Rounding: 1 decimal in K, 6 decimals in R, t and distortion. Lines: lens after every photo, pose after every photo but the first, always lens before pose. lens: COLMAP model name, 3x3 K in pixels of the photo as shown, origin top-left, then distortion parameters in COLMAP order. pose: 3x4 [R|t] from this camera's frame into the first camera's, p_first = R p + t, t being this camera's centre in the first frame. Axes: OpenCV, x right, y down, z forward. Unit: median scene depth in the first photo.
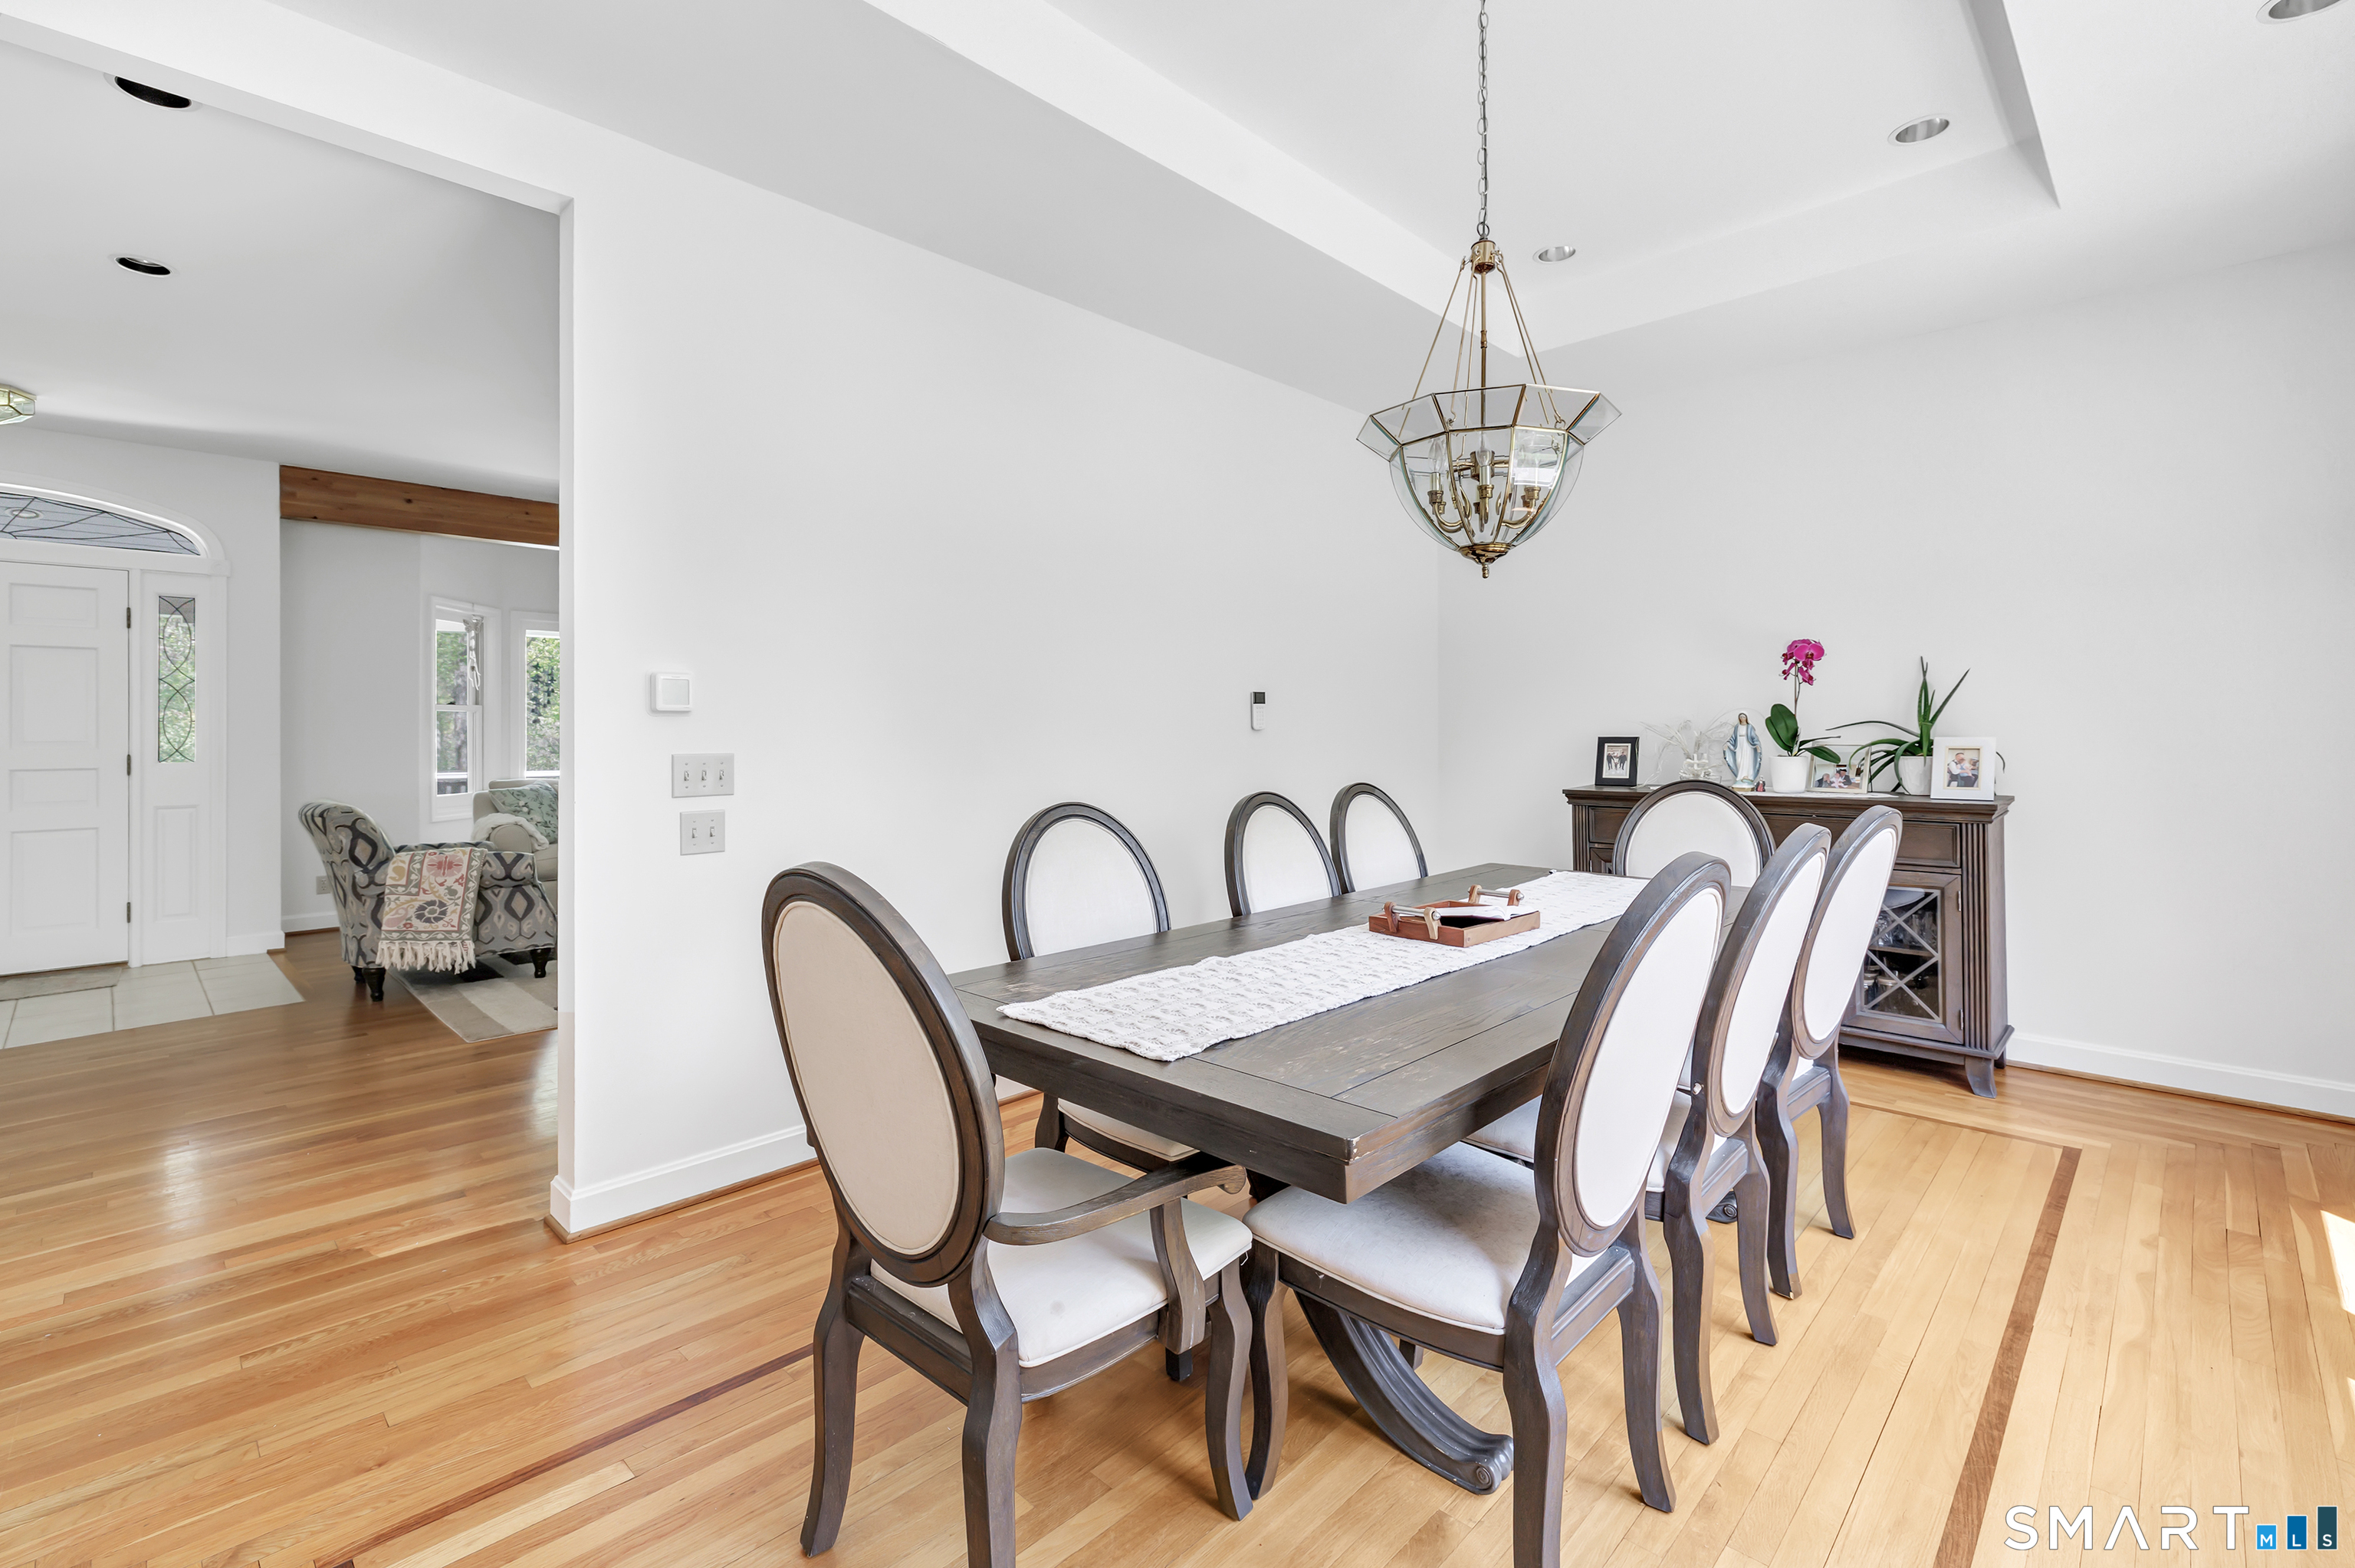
lens RADIAL K [[1063.3, 0, 1189.8], [0, 1063.3, 739.5], [0, 0, 1]] dist [0.000945, -0.000289]
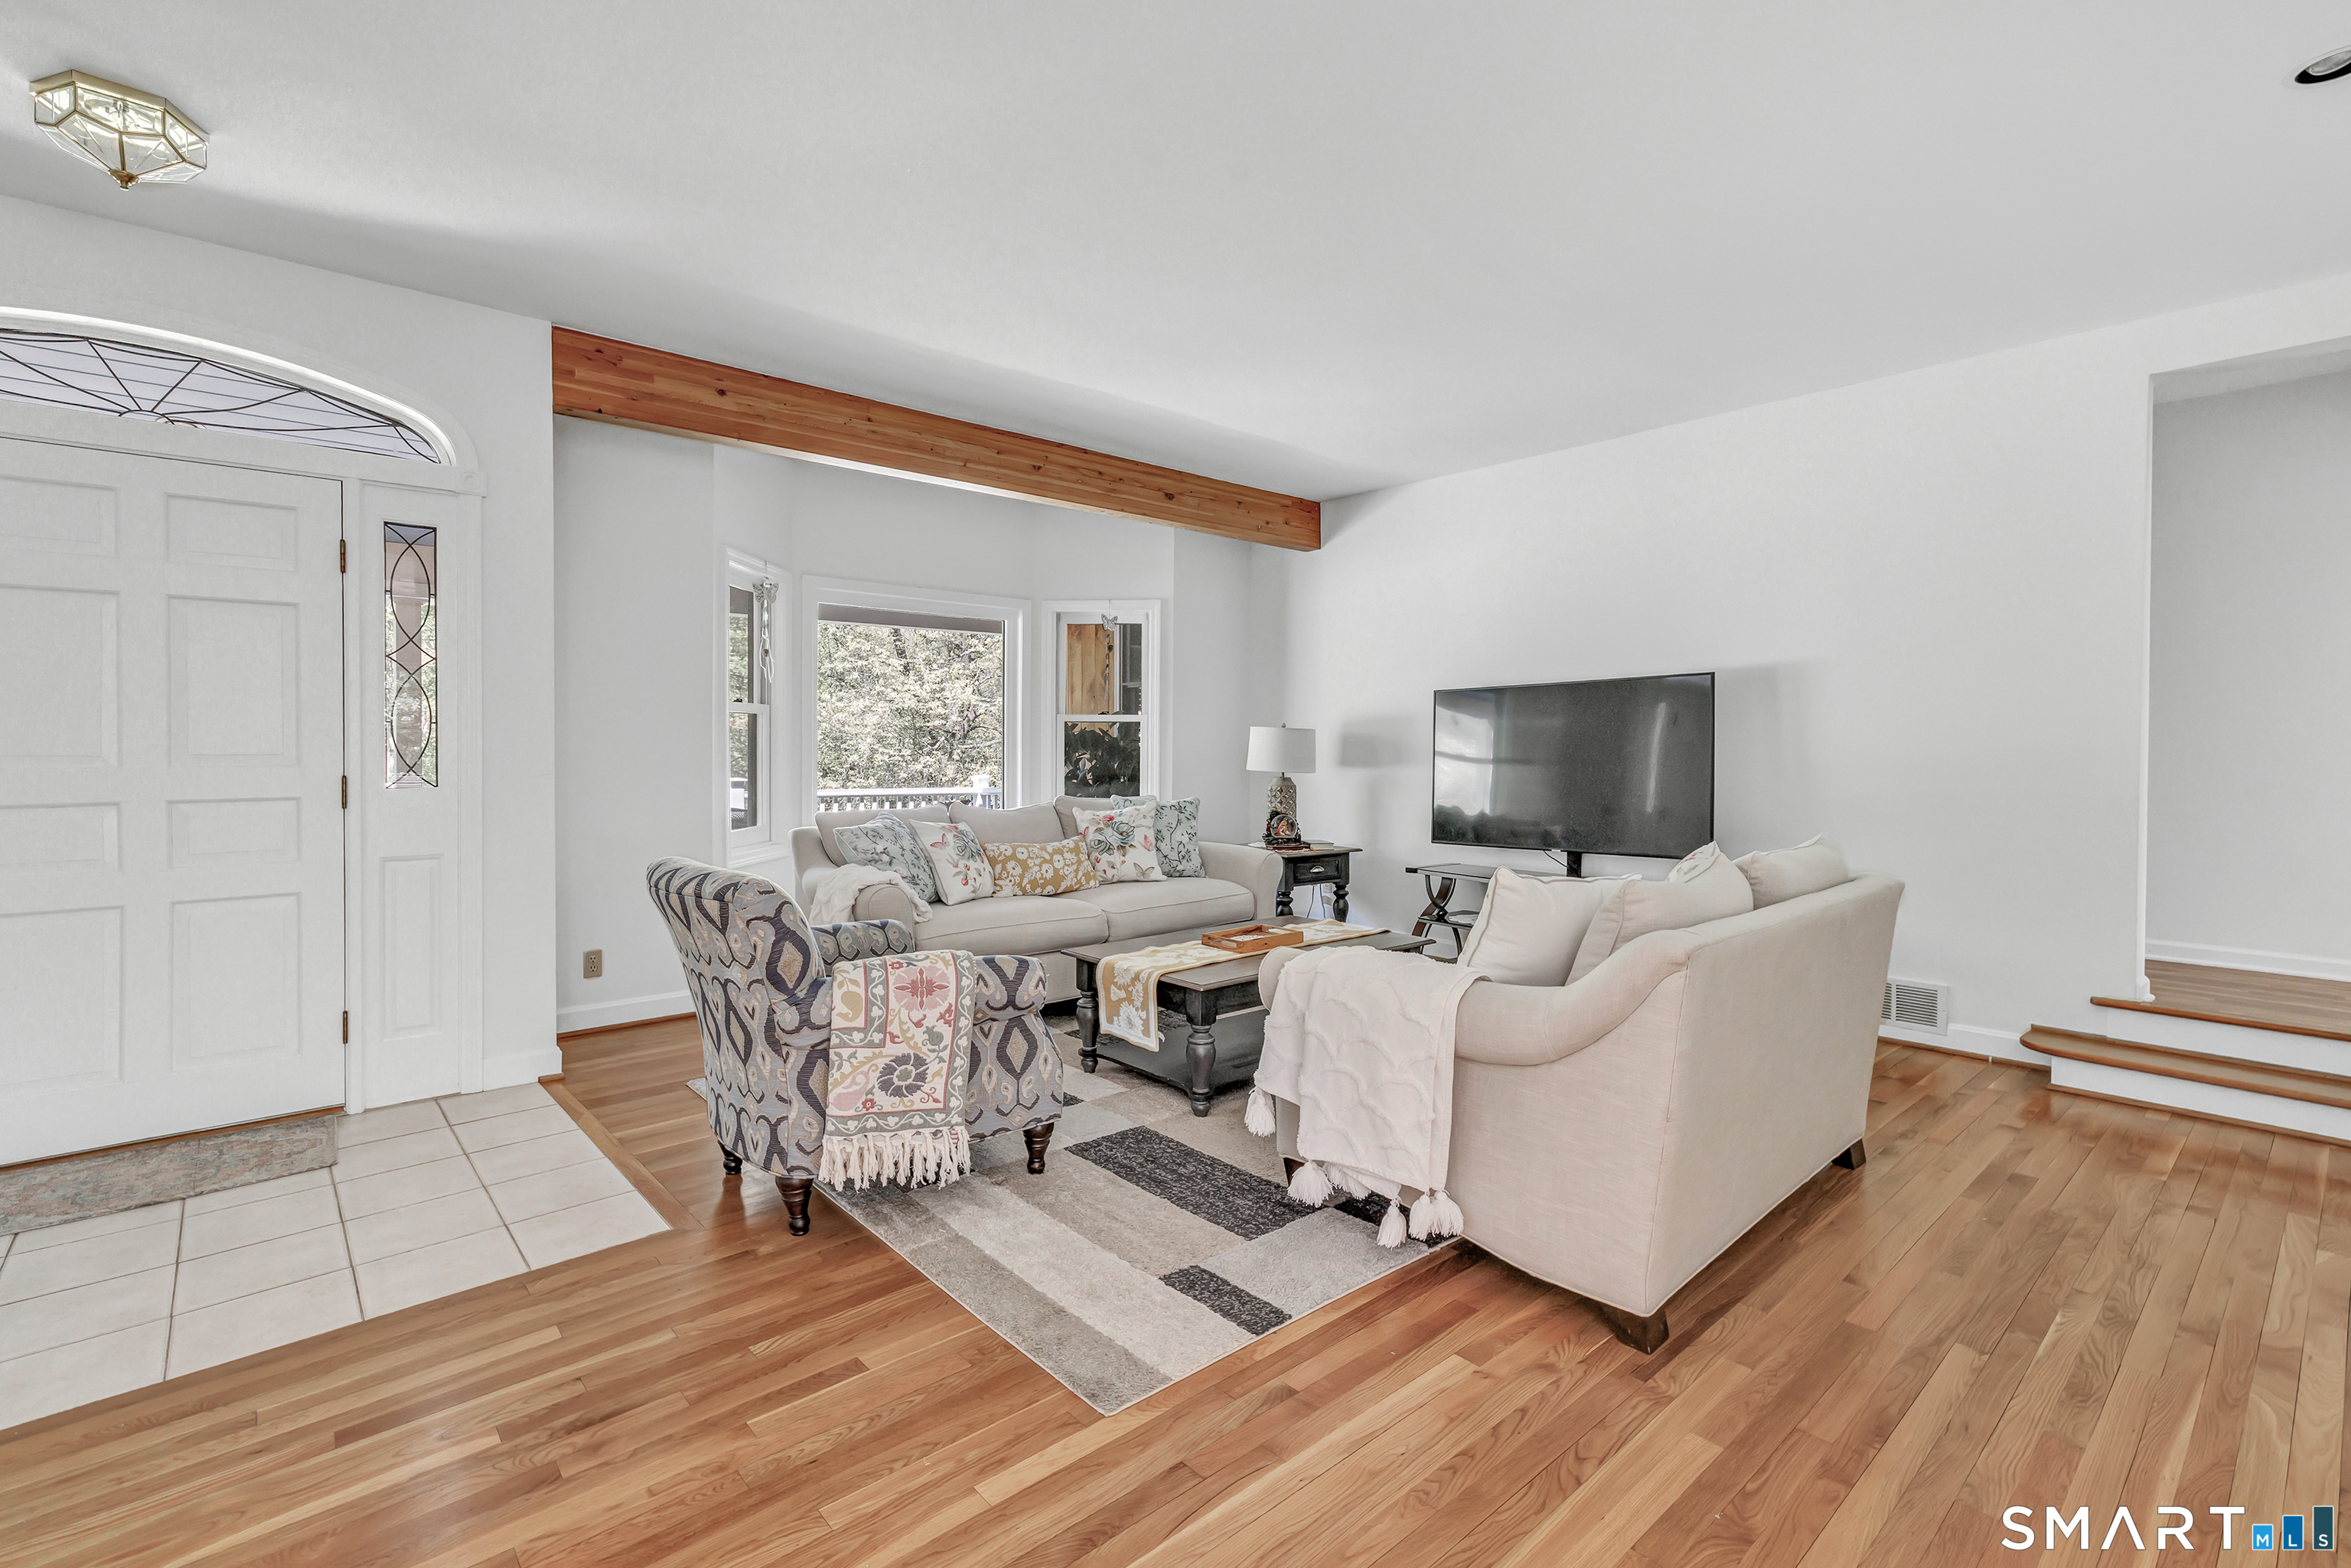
lens RADIAL K [[1061.7, 0, 1182.4], [0, 1061.7, 767.1], [0, 0, 1]] dist [0.000945, -0.000289]
pose [[0.997418, 0.005900, -0.071571, -0.533395], [-0.005035, 0.999912, 0.012250, -0.000292], [0.071637, -0.011858, 0.997360, 0.477642]]
